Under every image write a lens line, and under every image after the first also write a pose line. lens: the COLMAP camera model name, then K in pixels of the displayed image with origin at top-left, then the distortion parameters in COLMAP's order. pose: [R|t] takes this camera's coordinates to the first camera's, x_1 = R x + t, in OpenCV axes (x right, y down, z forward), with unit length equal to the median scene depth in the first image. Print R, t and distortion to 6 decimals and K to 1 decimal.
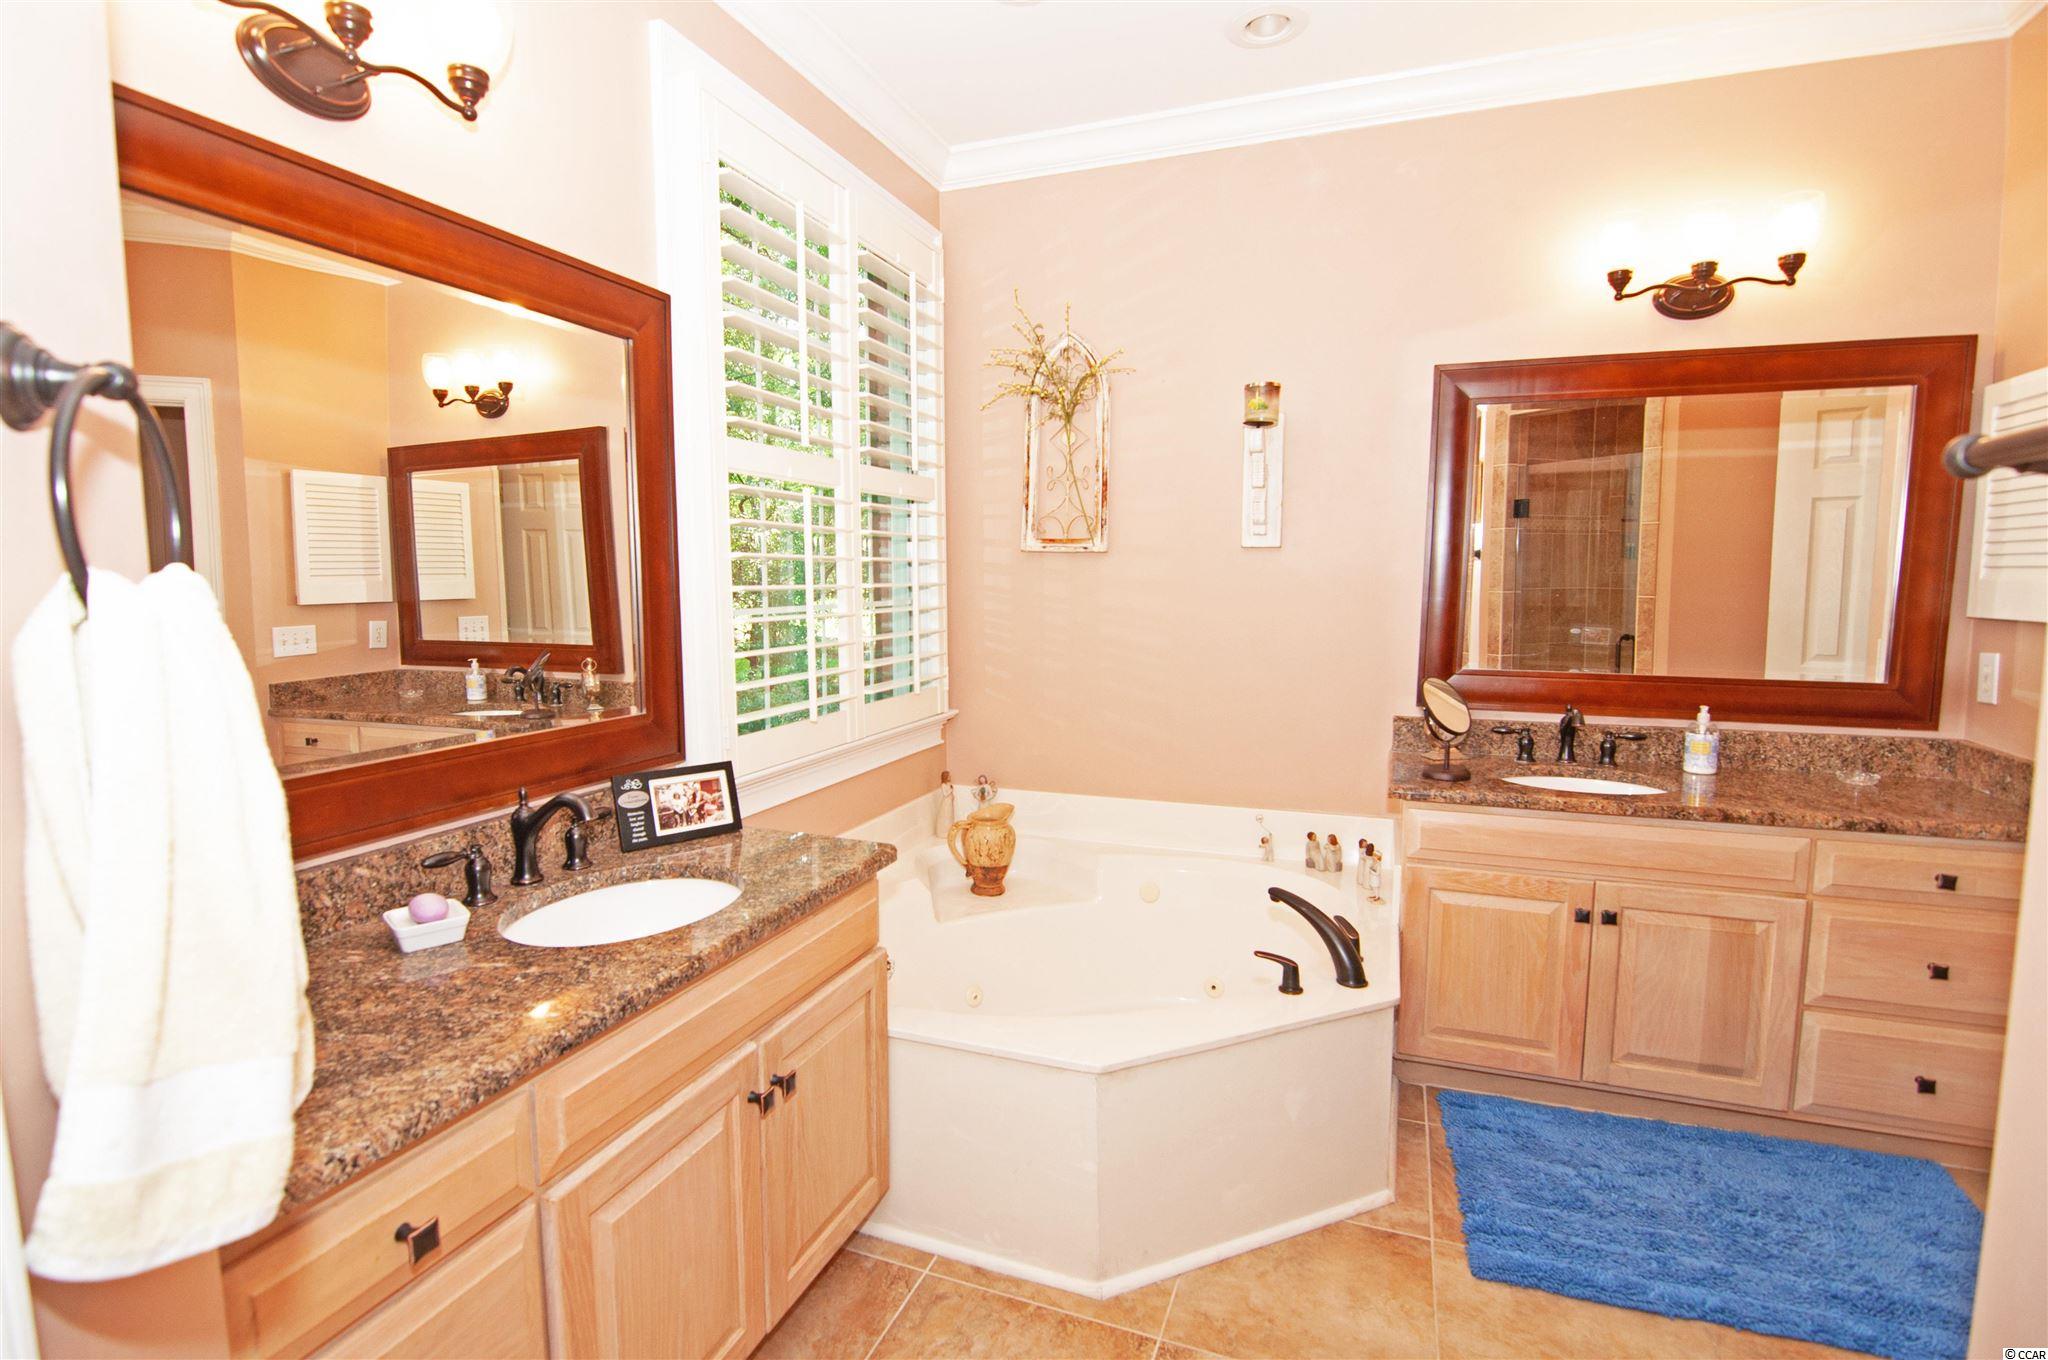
lens RADIAL K [[991.2, 0, 1019.9], [0, 991.2, 686.1], [0, 0, 1]] dist [-0.014819, -0.001993]
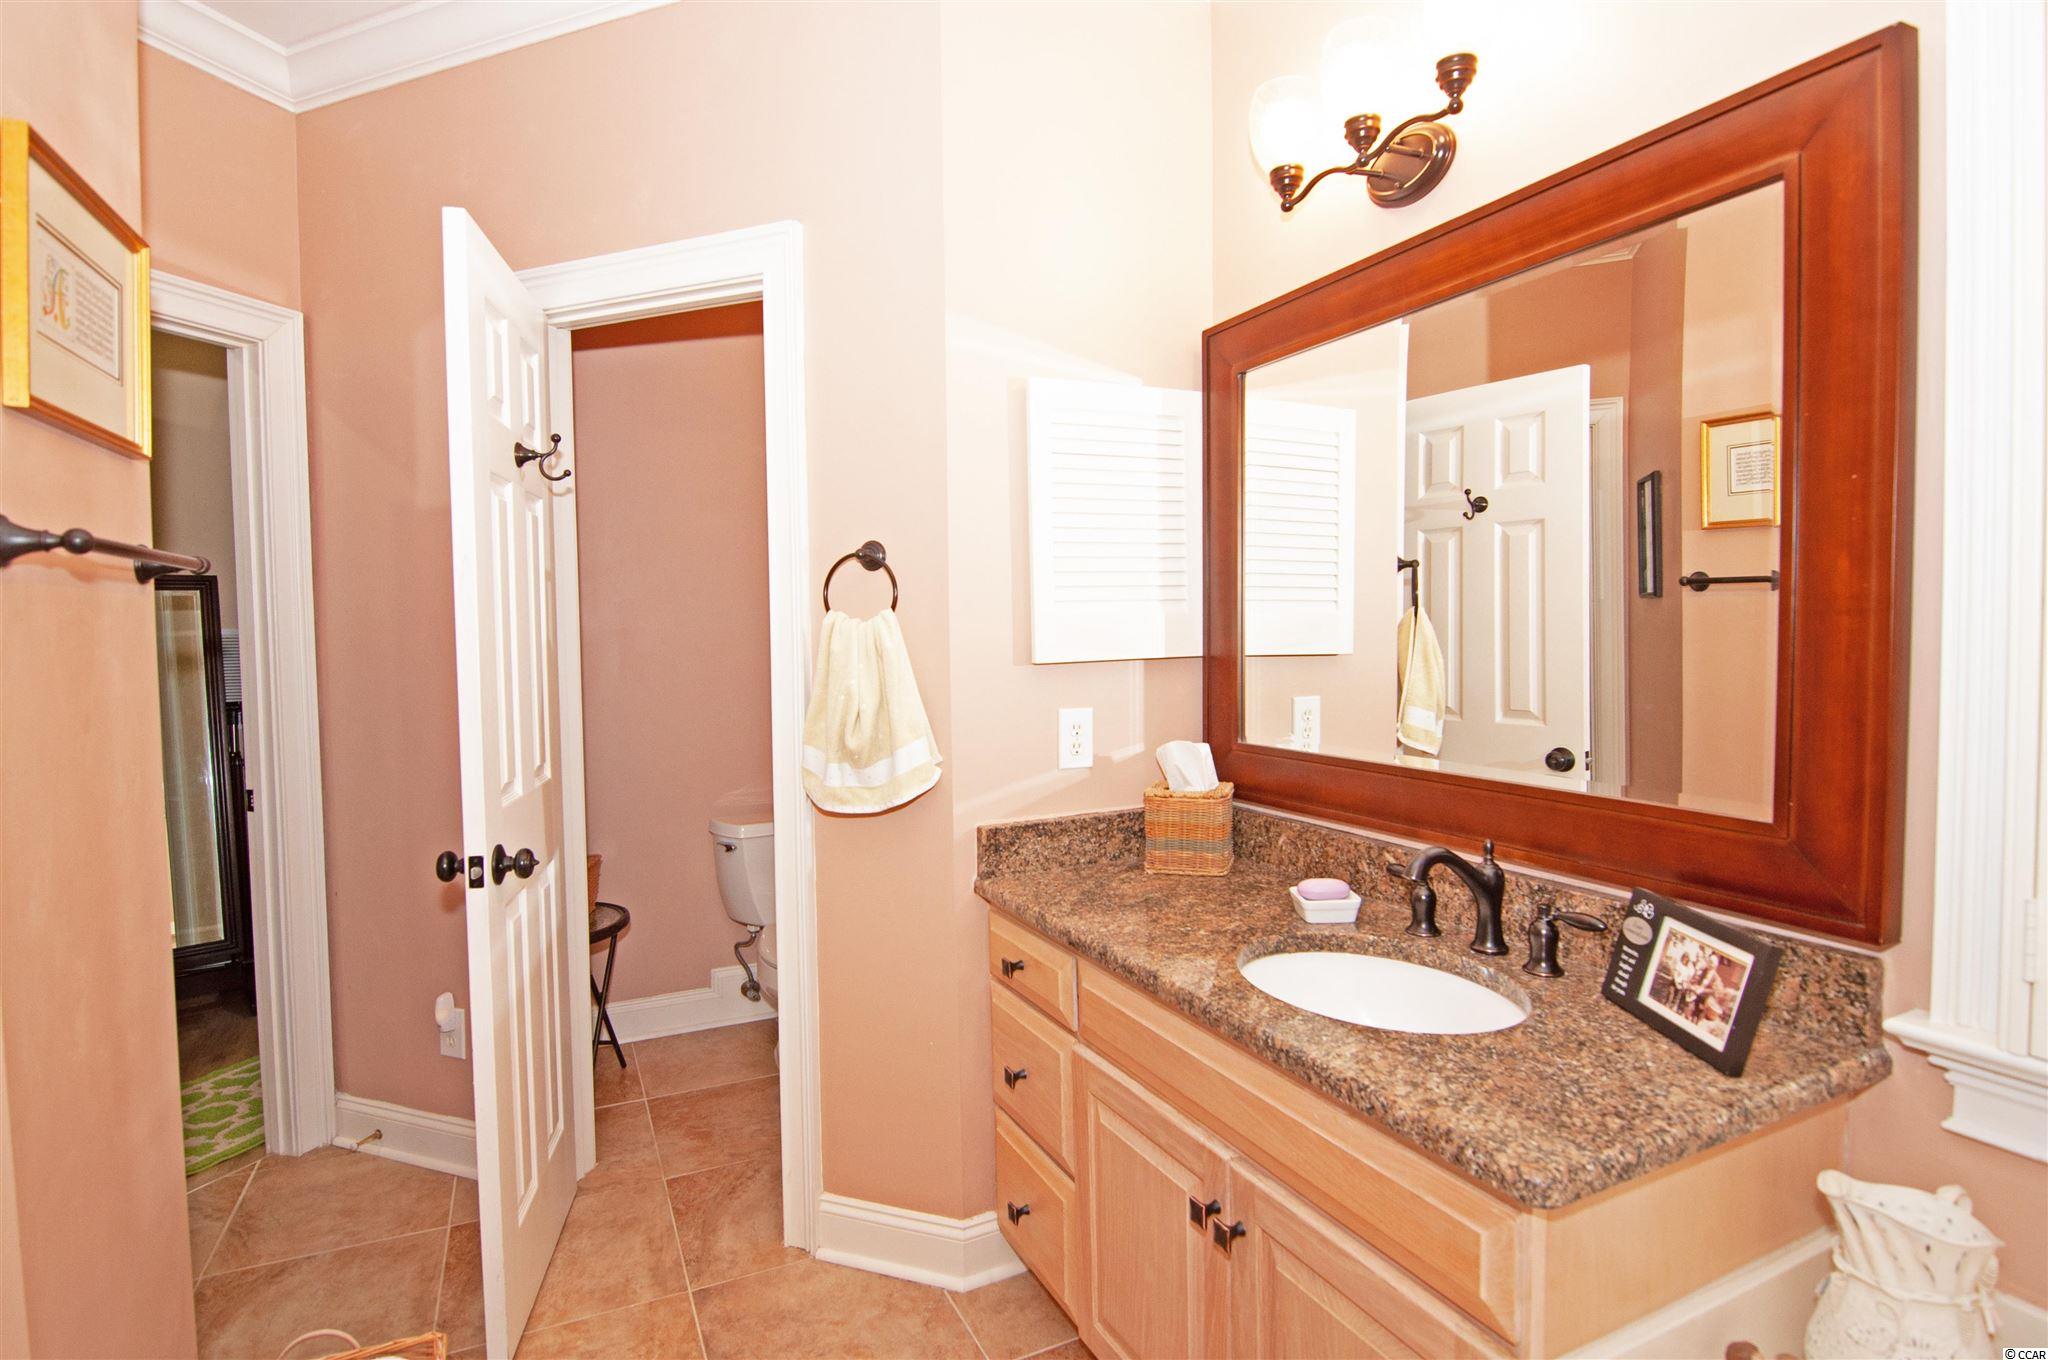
lens RADIAL K [[1010.2, 0, 1030.6], [0, 1010.2, 672.9], [0, 0, 1]] dist [0.003256, 0.000310]
pose [[-0.697419, 0.040007, -0.715547, 0.357848], [-0.059661, 0.991734, 0.113599, -0.105567], [0.714176, 0.121916, -0.689267, 1.144961]]
